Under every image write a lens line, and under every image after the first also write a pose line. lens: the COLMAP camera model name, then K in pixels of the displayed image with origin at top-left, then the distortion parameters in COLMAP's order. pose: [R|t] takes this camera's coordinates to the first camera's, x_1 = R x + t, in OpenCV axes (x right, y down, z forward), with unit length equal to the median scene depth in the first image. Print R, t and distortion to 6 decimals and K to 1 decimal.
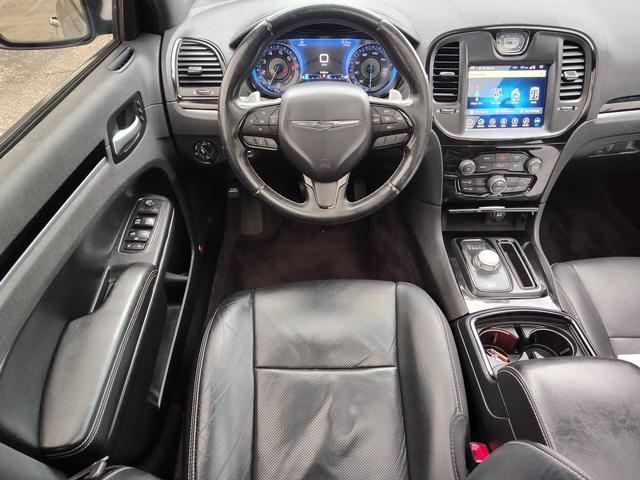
lens RADIAL K [[445.1, 0, 316.3], [0, 445.1, 240.6], [0, 0, 1]] dist [0.053671, -0.071408]
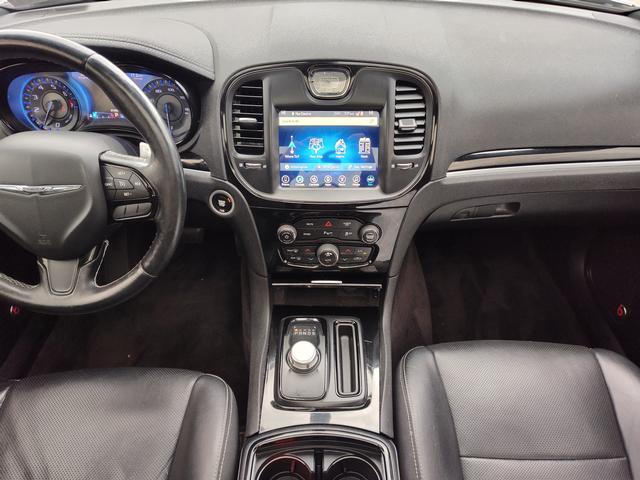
lens RADIAL K [[445.1, 0, 316.3], [0, 445.1, 240.6], [0, 0, 1]] dist [0.053671, -0.071408]
pose [[0.999752, 0.021145, -0.006954, 0.411067], [-0.021312, 0.999462, -0.024950, -0.138579], [0.006422, 0.025092, 0.999665, 0.214938]]
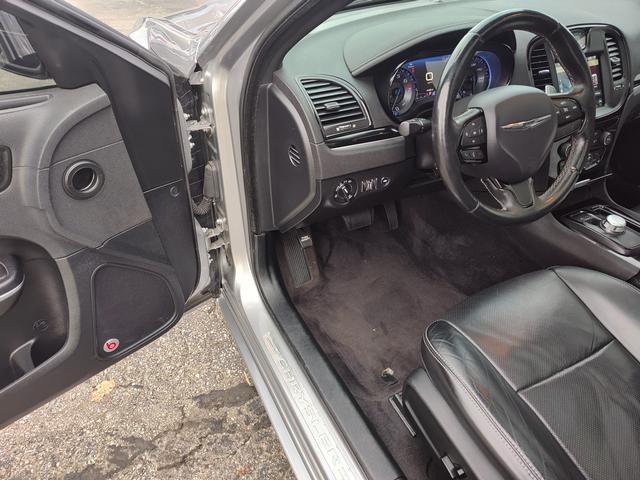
lens RADIAL K [[445.1, 0, 316.3], [0, 445.1, 240.6], [0, 0, 1]] dist [0.053671, -0.071408]
pose [[0.898941, -0.261774, 0.351255, -0.701815], [0.295980, 0.954064, -0.046461, -0.084317], [-0.322957, 0.145730, 0.935126, 0.194871]]
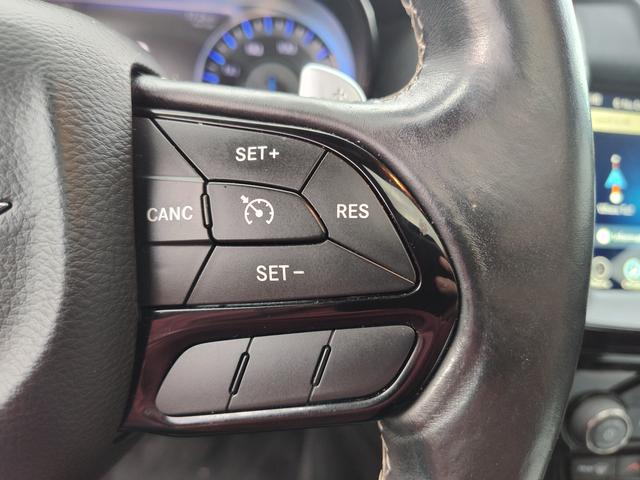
lens RADIAL K [[445.1, 0, 316.3], [0, 445.1, 240.6], [0, 0, 1]] dist [0.053671, -0.071408]
pose [[0.996977, 0.052041, 0.057702, 0.142120], [-0.031981, 0.951599, -0.305674, -0.189044], [-0.070817, 0.302904, 0.950386, 0.739244]]
